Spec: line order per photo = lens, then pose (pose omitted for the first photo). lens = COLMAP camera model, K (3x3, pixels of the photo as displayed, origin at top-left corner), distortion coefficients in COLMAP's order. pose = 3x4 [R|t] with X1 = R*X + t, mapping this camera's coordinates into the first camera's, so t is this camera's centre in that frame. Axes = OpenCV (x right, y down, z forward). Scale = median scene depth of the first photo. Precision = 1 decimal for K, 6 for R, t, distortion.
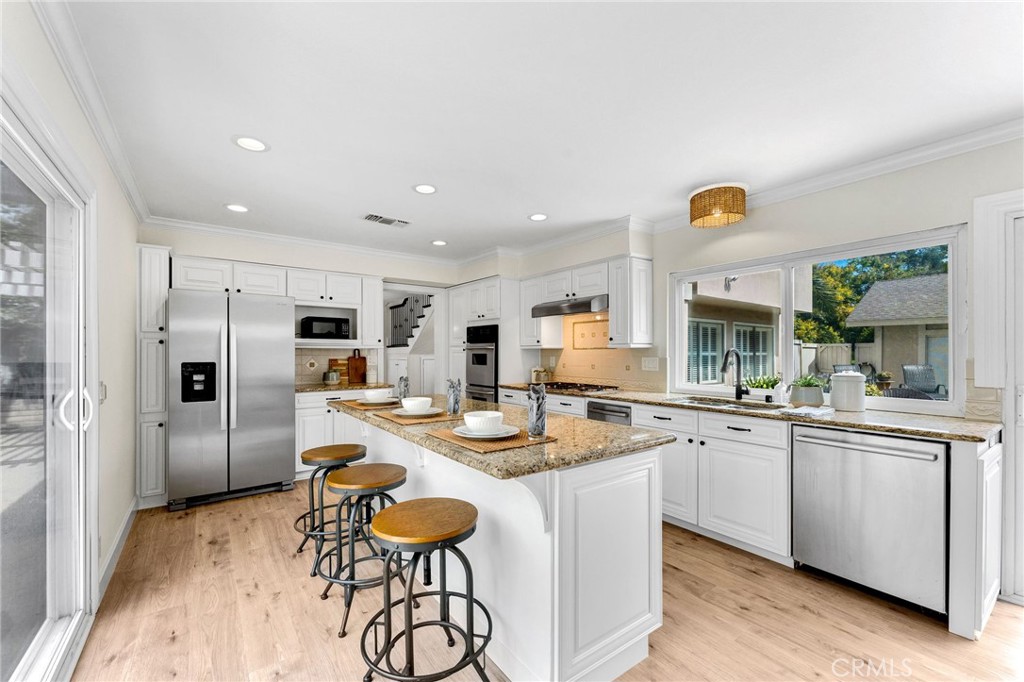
lens RADIAL K [[414.5, 0, 503.7], [0, 414.5, 354.0], [0, 0, 1]] dist [0.000845, -0.000052]
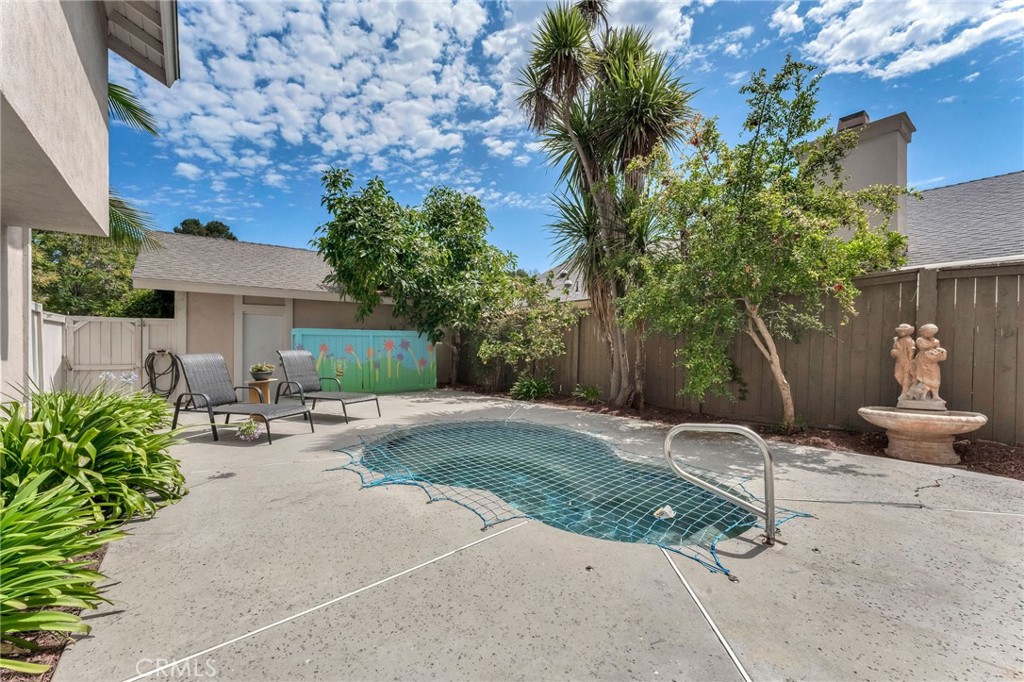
lens RADIAL K [[413.9, 0, 507.2], [0, 413.9, 332.4], [0, 0, 1]] dist [-0.001402, -0.000162]
pose [[-0.036752, 0.029765, 0.998881, 0.781738], [0.003771, 0.999553, -0.029646, 0.044105], [-0.999317, 0.002677, -0.036847, 1.609390]]
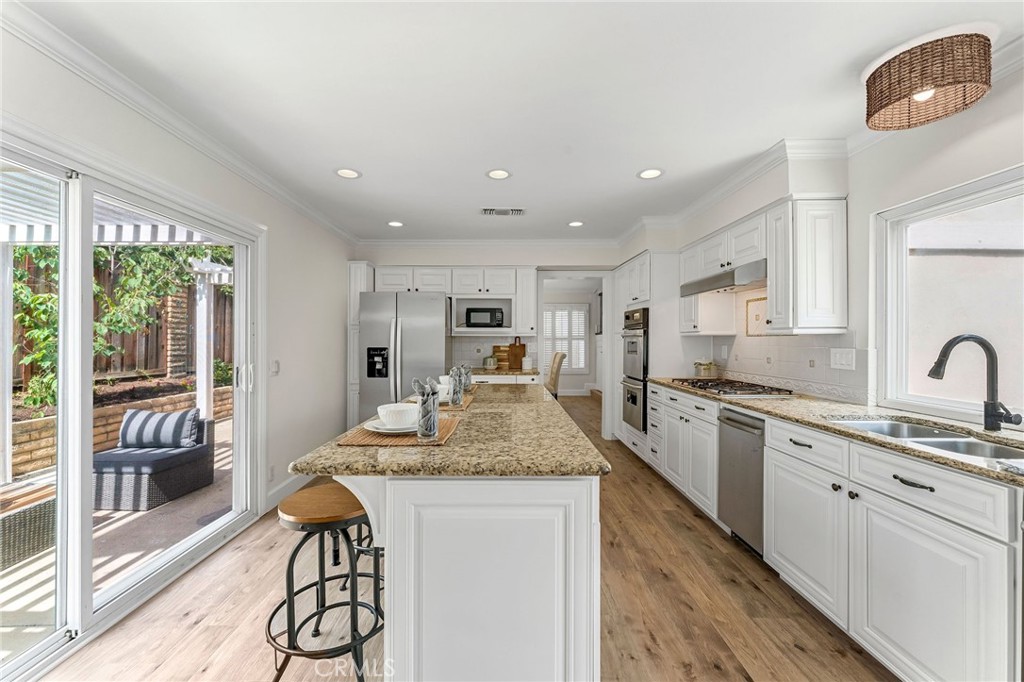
lens RADIAL K [[413.4, 0, 502.3], [0, 413.4, 340.0], [0, 0, 1]] dist [0.000017, 0.000005]
pose [[0.806441, 0.002217, -0.591310, 0.271175], [-0.003704, 0.999992, -0.001303, -0.002327], [0.591302, 0.003241, 0.806443, 0.146232]]
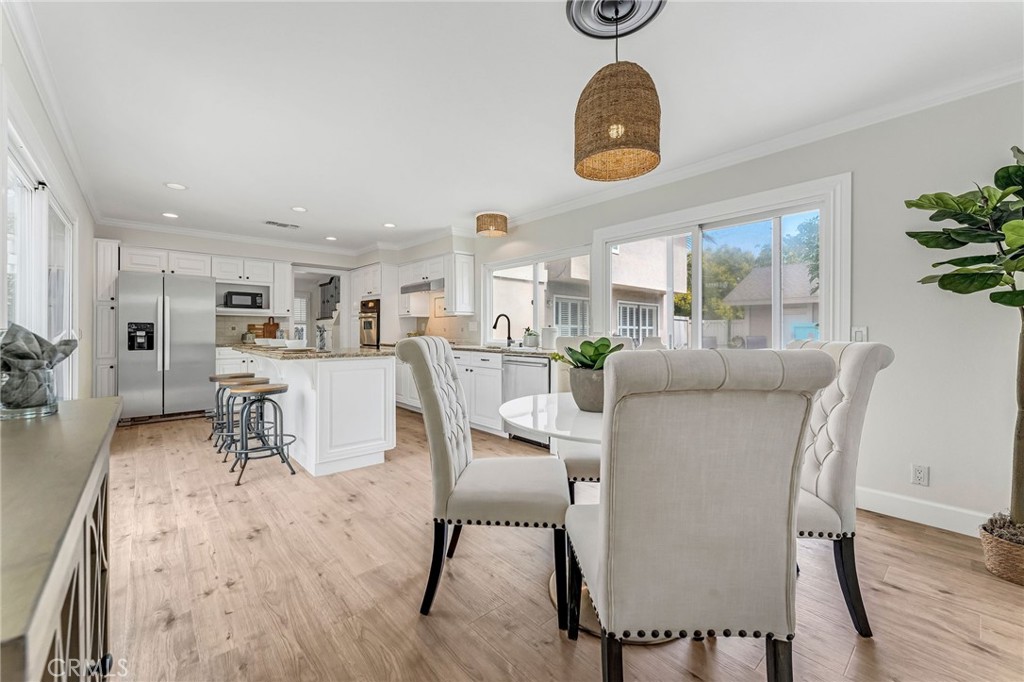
lens RADIAL K [[413.9, 0, 507.2], [0, 413.9, 332.4], [0, 0, 1]] dist [-0.001402, -0.000162]
pose [[0.995696, 0.001521, 0.092670, 0.299625], [-0.001414, 0.999998, -0.001223, 0.042045], [-0.092672, 0.001086, 0.995696, -0.412258]]
